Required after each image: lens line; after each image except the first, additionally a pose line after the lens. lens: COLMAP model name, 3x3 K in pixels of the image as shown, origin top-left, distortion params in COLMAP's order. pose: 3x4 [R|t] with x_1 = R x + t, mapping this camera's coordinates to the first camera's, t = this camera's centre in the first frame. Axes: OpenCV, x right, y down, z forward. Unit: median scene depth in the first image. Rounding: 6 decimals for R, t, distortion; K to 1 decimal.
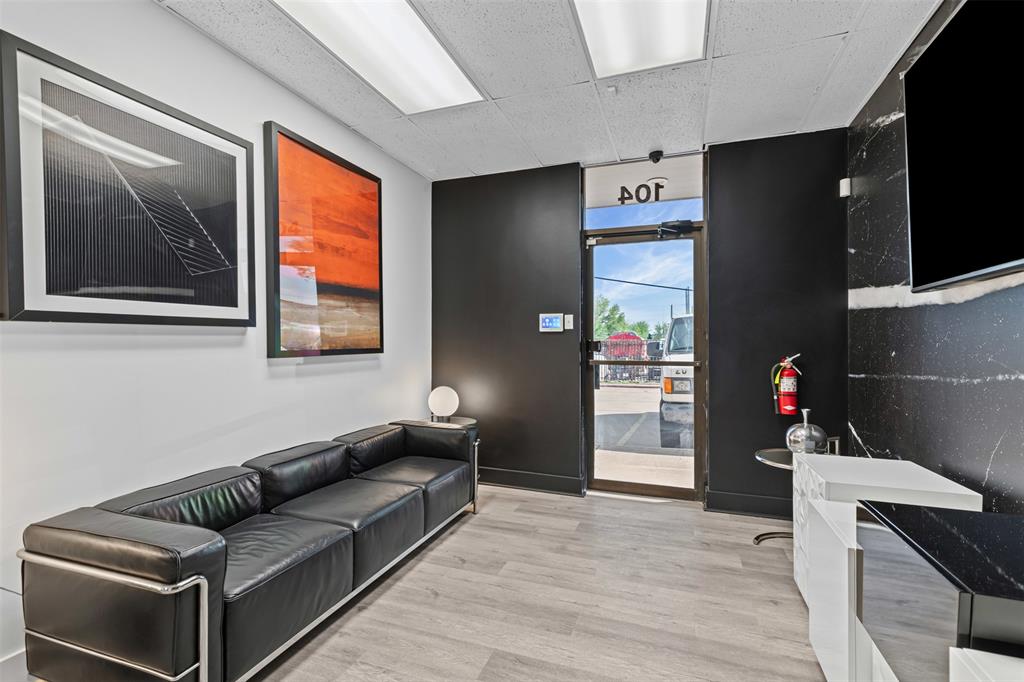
lens RADIAL K [[465.1, 0, 514.1], [0, 465.1, 345.8], [0, 0, 1]] dist [0.006778, 0.001248]
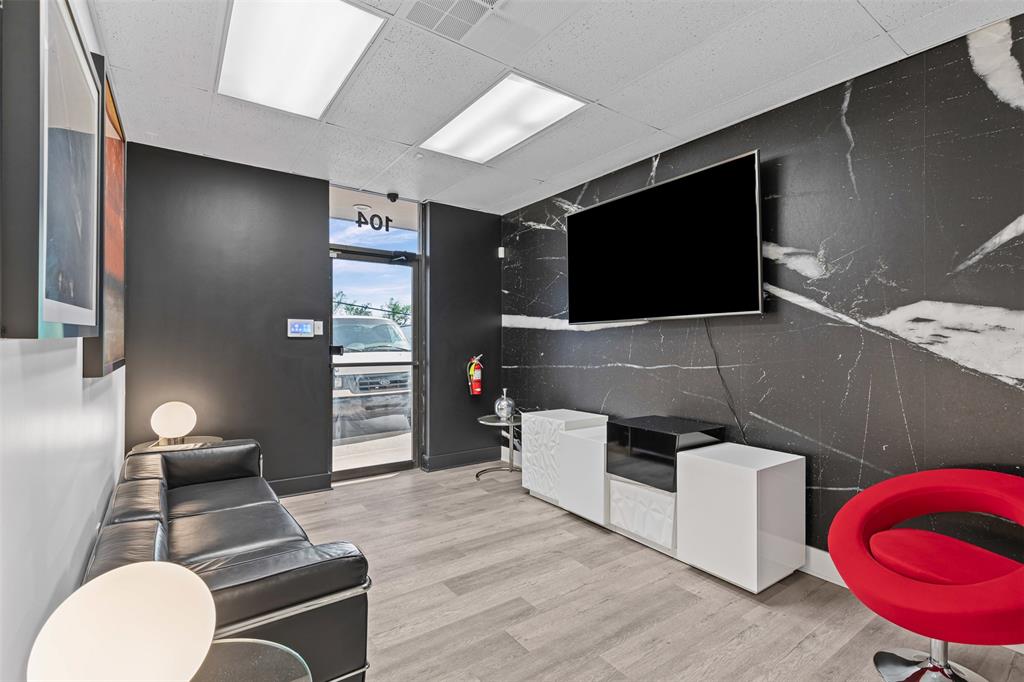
lens RADIAL K [[465.1, 0, 514.7], [0, 465.1, 339.4], [0, 0, 1]] dist [0.006778, 0.001248]
pose [[0.565231, 0.005898, 0.824912, -0.586143], [-0.001847, 0.999981, -0.005884, -0.023099], [-0.824931, 0.001802, 0.565231, 0.037015]]
